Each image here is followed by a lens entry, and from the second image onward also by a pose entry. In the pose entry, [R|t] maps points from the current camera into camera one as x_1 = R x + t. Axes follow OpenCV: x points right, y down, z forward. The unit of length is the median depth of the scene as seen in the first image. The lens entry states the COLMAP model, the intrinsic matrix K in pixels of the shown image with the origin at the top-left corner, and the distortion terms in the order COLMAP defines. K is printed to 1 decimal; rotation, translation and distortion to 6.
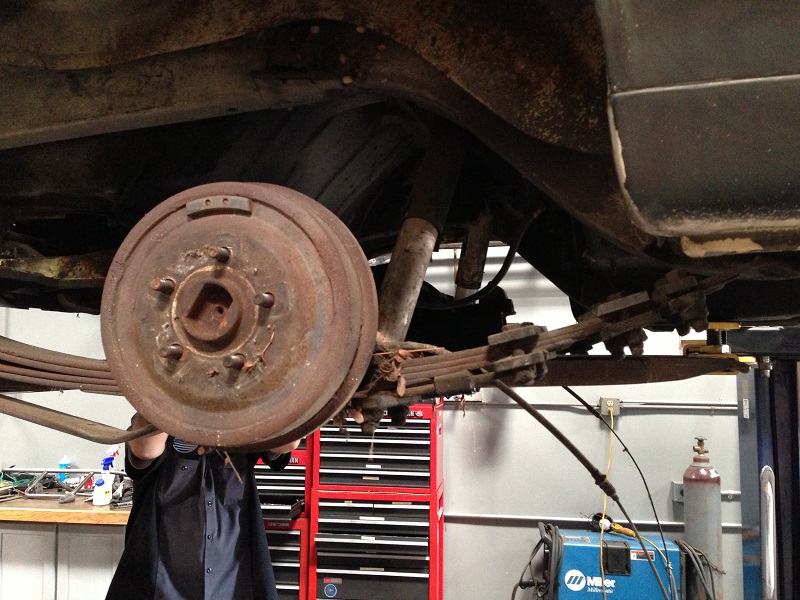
lens RADIAL K [[739.6, 0, 400.0], [0, 739.6, 300.0], [0, 0, 1]] dist [0.108616, -0.183003]
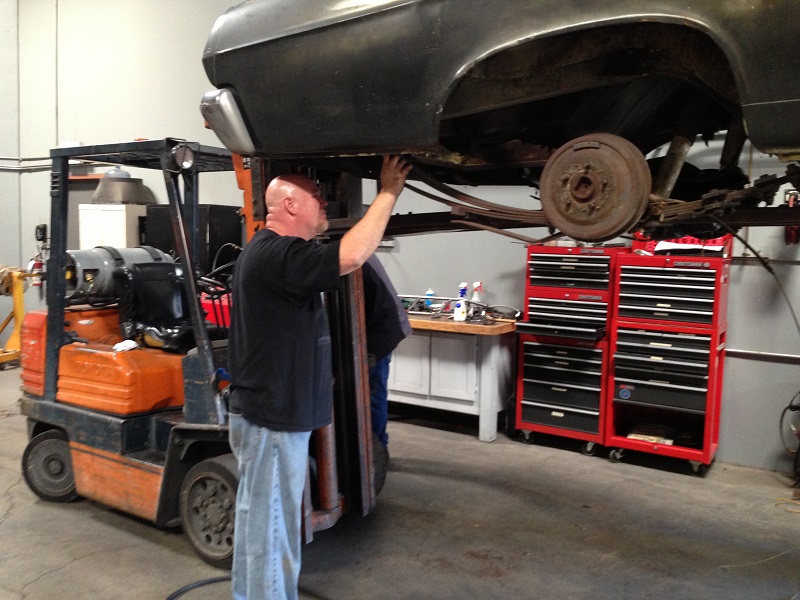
lens RADIAL K [[725.0, 0, 400.0], [0, 725.0, 300.0], [0, 0, 1]] dist [0.147793, -0.253652]
pose [[0.922084, 0.050245, -0.383714, 0.030799], [0.018363, 0.984738, 0.173072, -0.009862], [0.386553, -0.166633, 0.907089, -0.310508]]
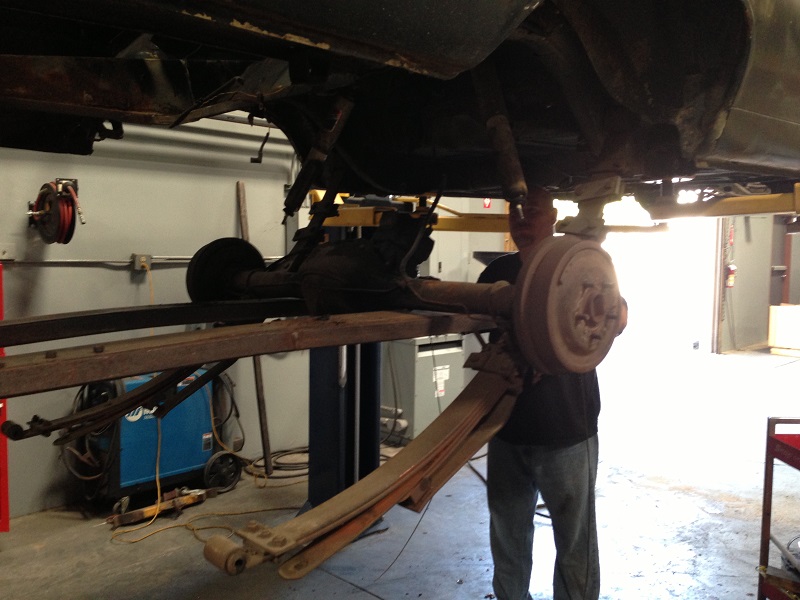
lens RADIAL K [[725.0, 0, 400.0], [0, 725.0, 300.0], [0, 0, 1]] dist [0.147793, -0.253652]
pose [[0.573229, -0.055268, 0.817529, -0.424208], [-0.085524, 0.988238, 0.126776, 0.027716], [-0.814920, -0.142590, 0.561759, 0.064104]]
